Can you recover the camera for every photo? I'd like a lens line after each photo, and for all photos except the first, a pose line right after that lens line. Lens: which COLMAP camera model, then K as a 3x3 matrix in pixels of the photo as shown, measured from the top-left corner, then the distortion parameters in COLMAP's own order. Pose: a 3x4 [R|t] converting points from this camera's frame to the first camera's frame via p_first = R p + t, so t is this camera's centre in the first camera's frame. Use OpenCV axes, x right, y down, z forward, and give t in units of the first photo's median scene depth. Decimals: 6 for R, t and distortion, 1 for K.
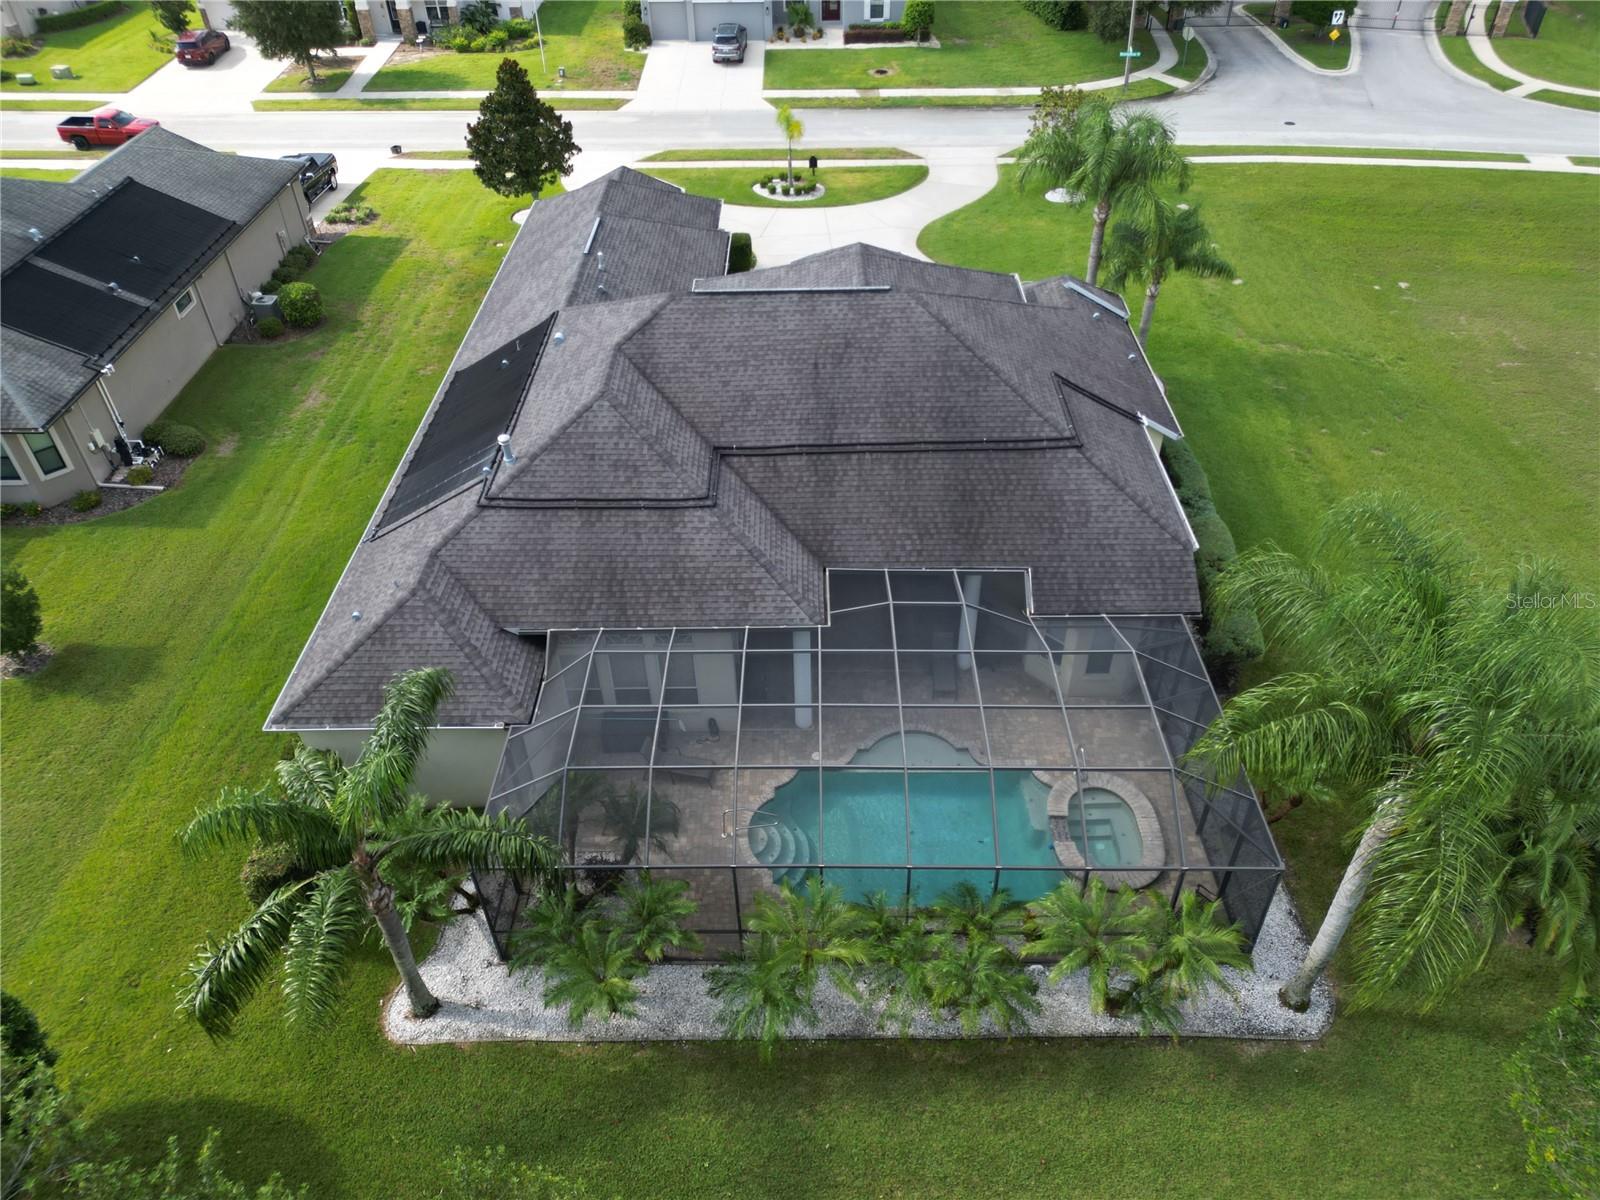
lens RADIAL K [[1145.7, 0, 802.6], [0, 1145.7, 587.4], [0, 0, 1]] dist [0.009149, 0.011808]
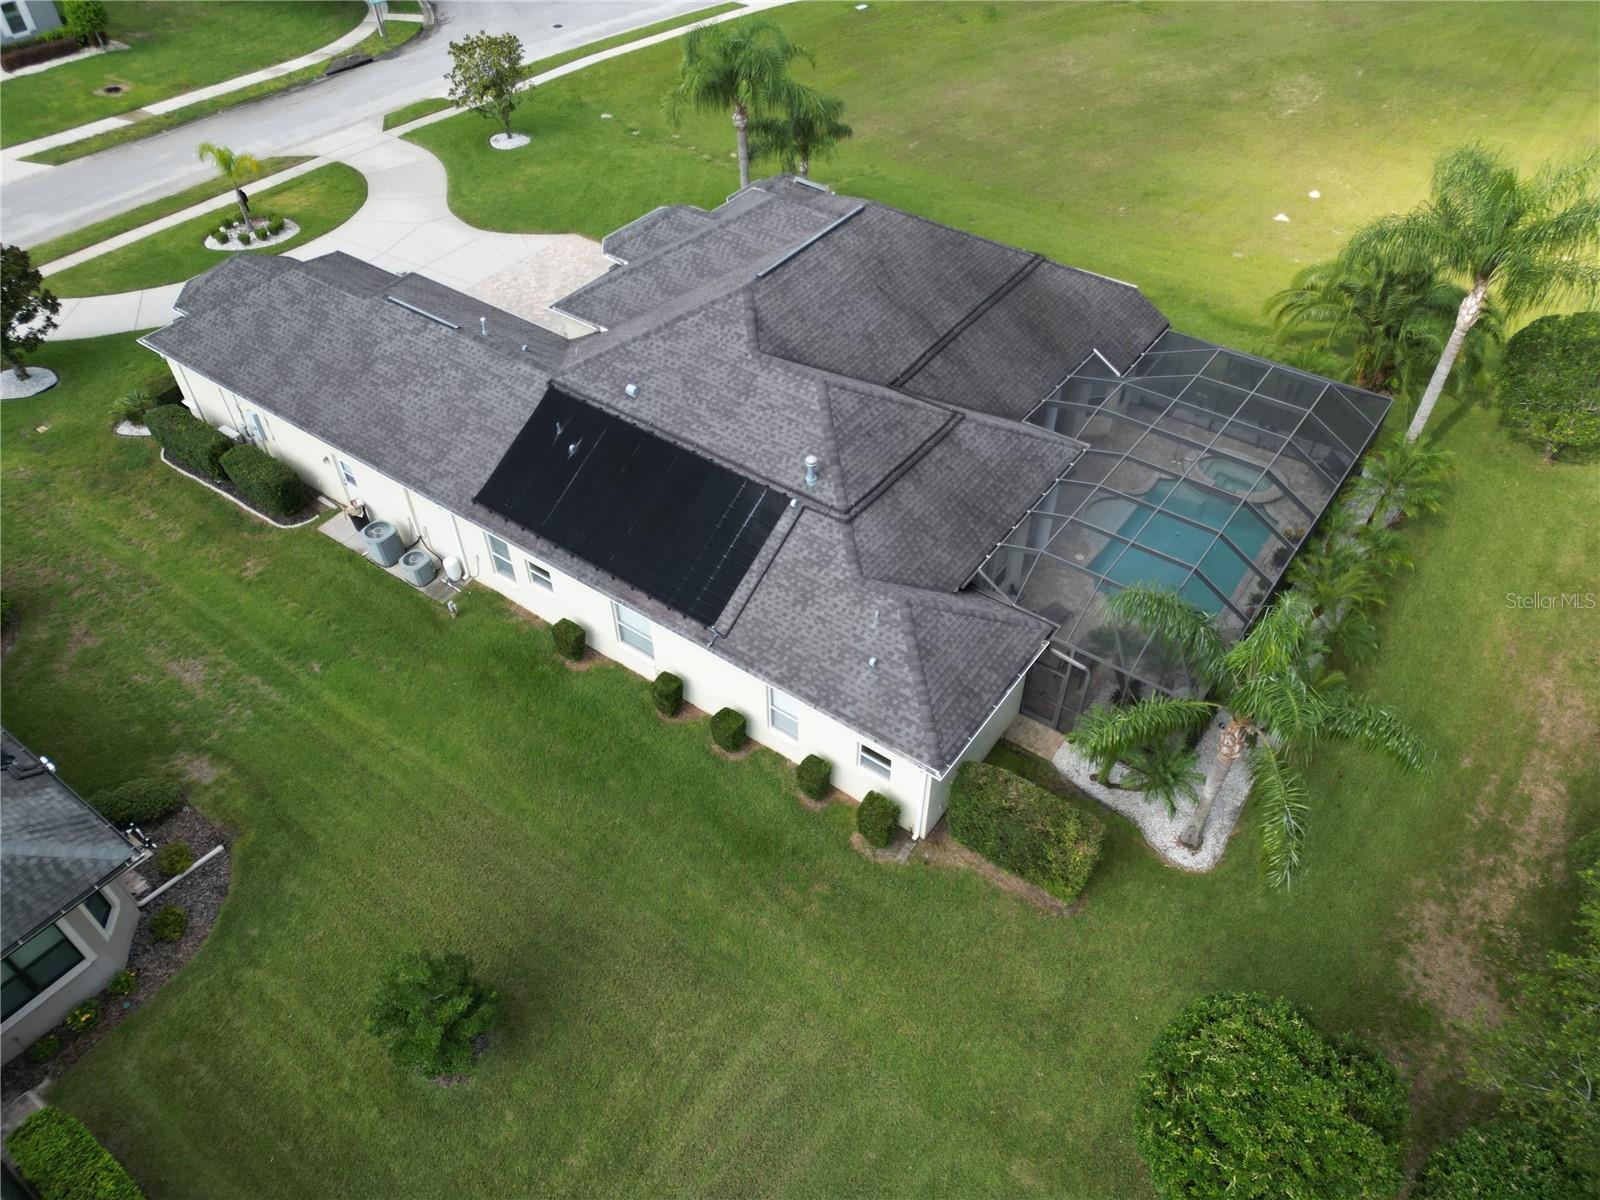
lens RADIAL K [[1145.7, 0, 805.5], [0, 1145.7, 607.2], [0, 0, 1]] dist [0.009149, 0.011808]
pose [[0.584534, -0.558973, 0.588106, -0.895934], [0.509502, 0.816978, 0.270101, -0.287653], [-0.631449, 0.141758, 0.762350, 0.238127]]
